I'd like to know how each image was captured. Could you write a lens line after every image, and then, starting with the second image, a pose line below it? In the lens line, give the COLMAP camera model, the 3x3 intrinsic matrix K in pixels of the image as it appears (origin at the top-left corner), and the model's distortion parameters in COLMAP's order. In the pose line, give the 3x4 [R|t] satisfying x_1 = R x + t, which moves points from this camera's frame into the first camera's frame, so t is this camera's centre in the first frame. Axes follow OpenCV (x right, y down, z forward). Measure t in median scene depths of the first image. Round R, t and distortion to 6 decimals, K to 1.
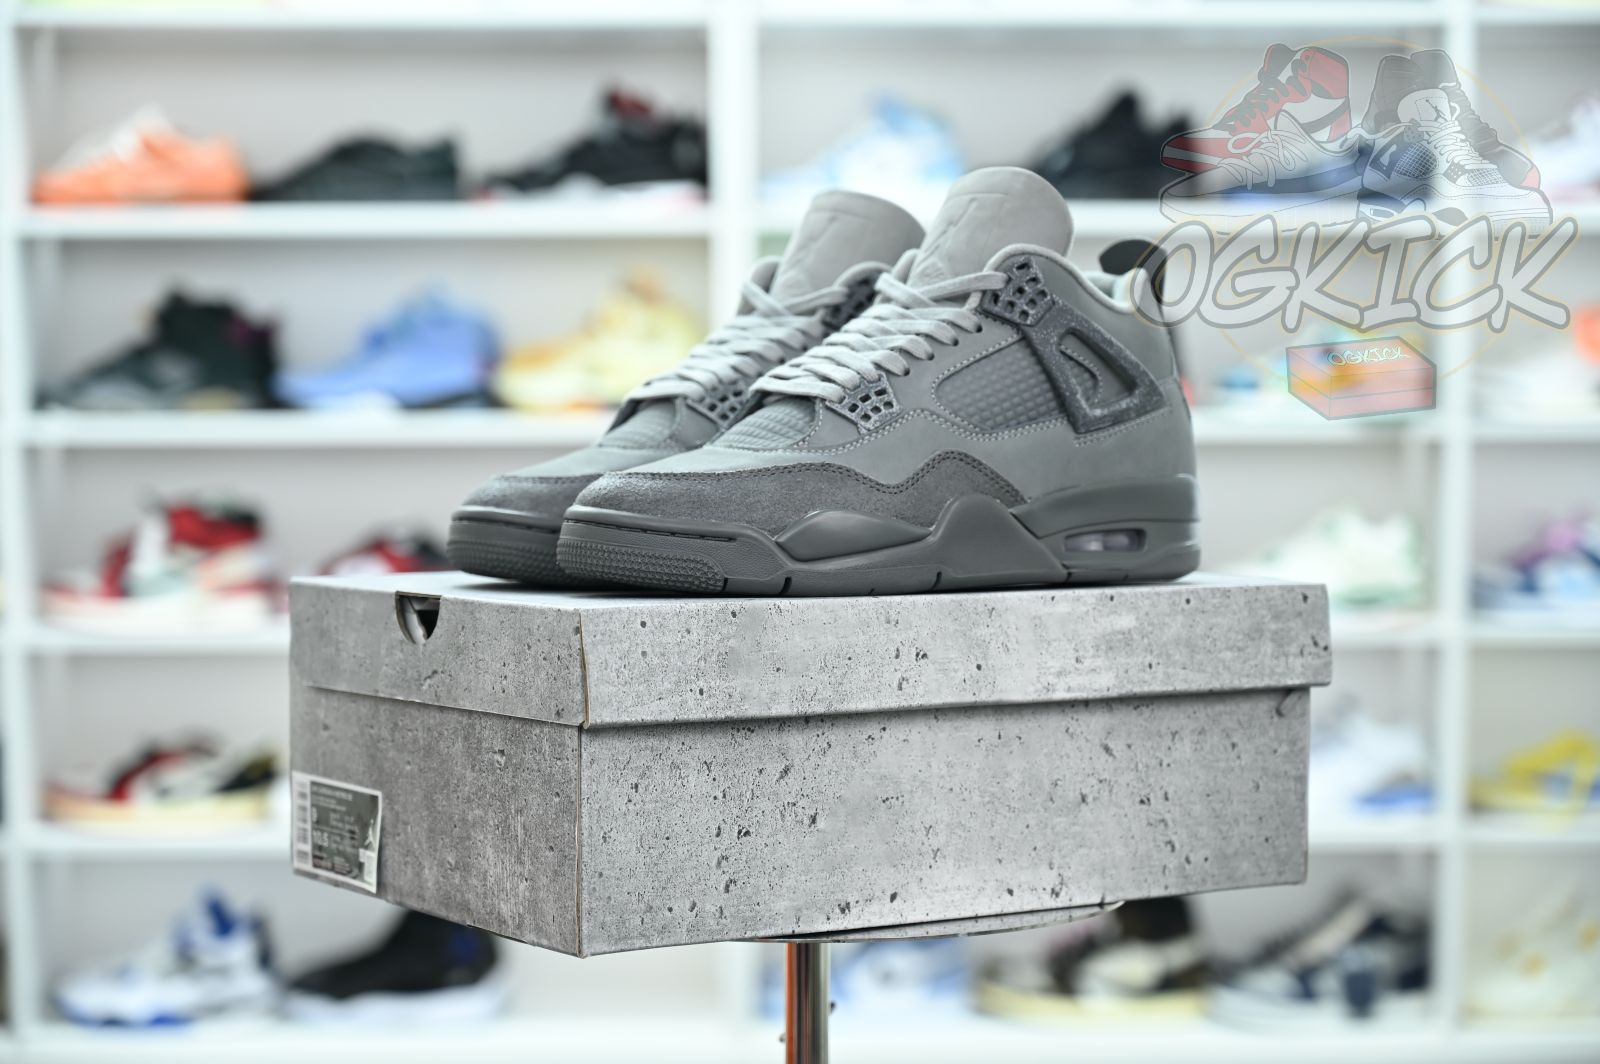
lens RADIAL K [[3276.1, 0, 800.0], [0, 3276.1, 532.0], [0, 0, 1]] dist [0.018842, -0.212457]
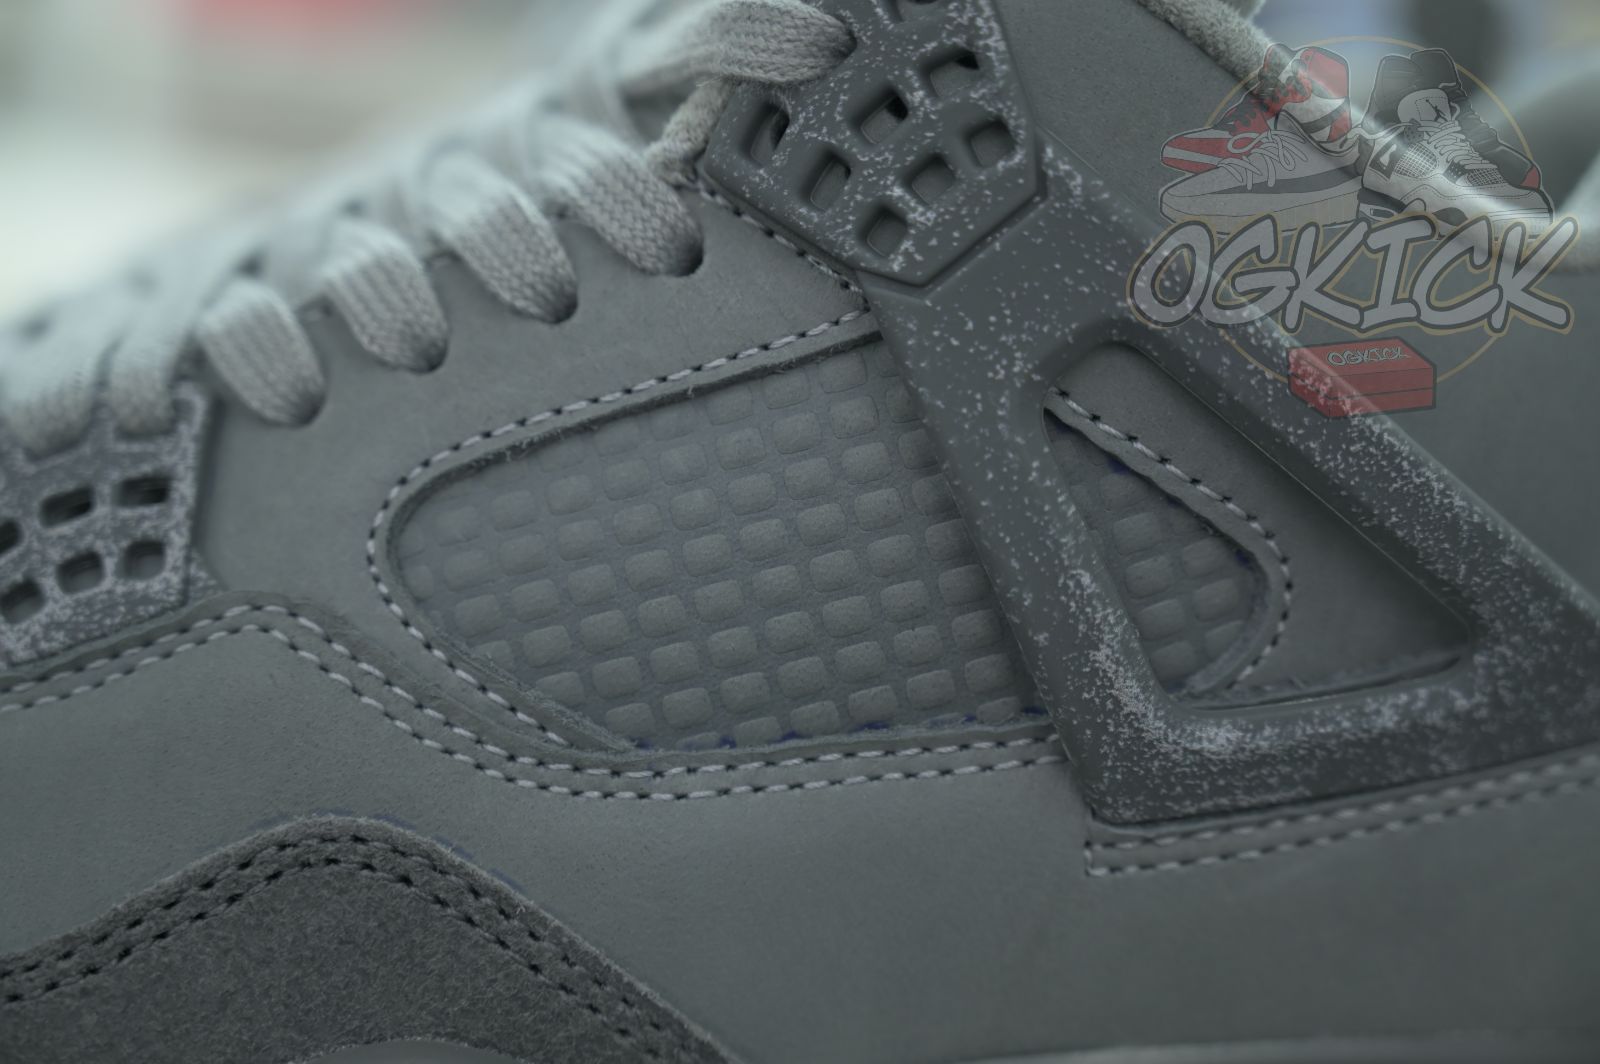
lens RADIAL K [[3276.1, 0, 800.0], [0, 3276.1, 532.0], [0, 0, 1]] dist [0.018842, -0.212457]
pose [[0.890649, 0.188107, -0.413958, 0.152869], [-0.138905, 0.979452, 0.146215, -0.077102], [0.432956, -0.072726, 0.898477, 0.816352]]
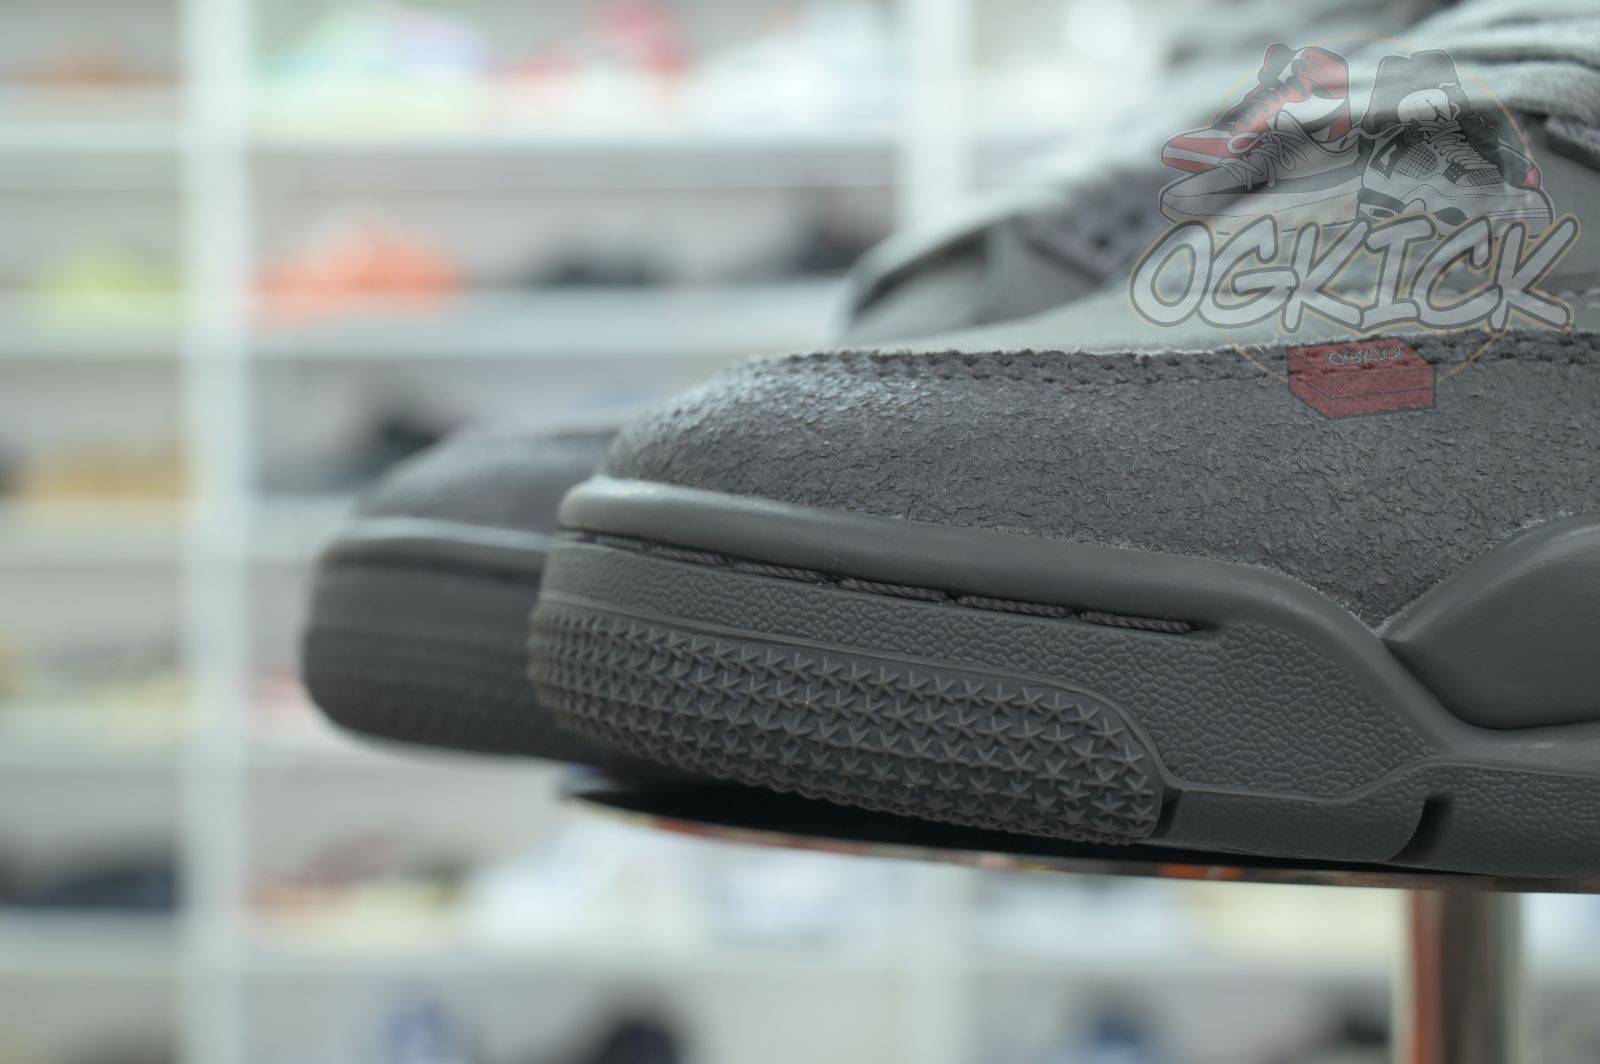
lens RADIAL K [[2544.3, 0, 800.0], [0, 2544.3, 532.0], [0, 0, 1]] dist [-0.028300, -0.063622]
pose [[0.993009, 0.030765, -0.113955, -0.027644], [-0.034704, 0.998861, -0.032747, 0.002351], [0.112818, 0.036473, 0.992946, 0.780908]]
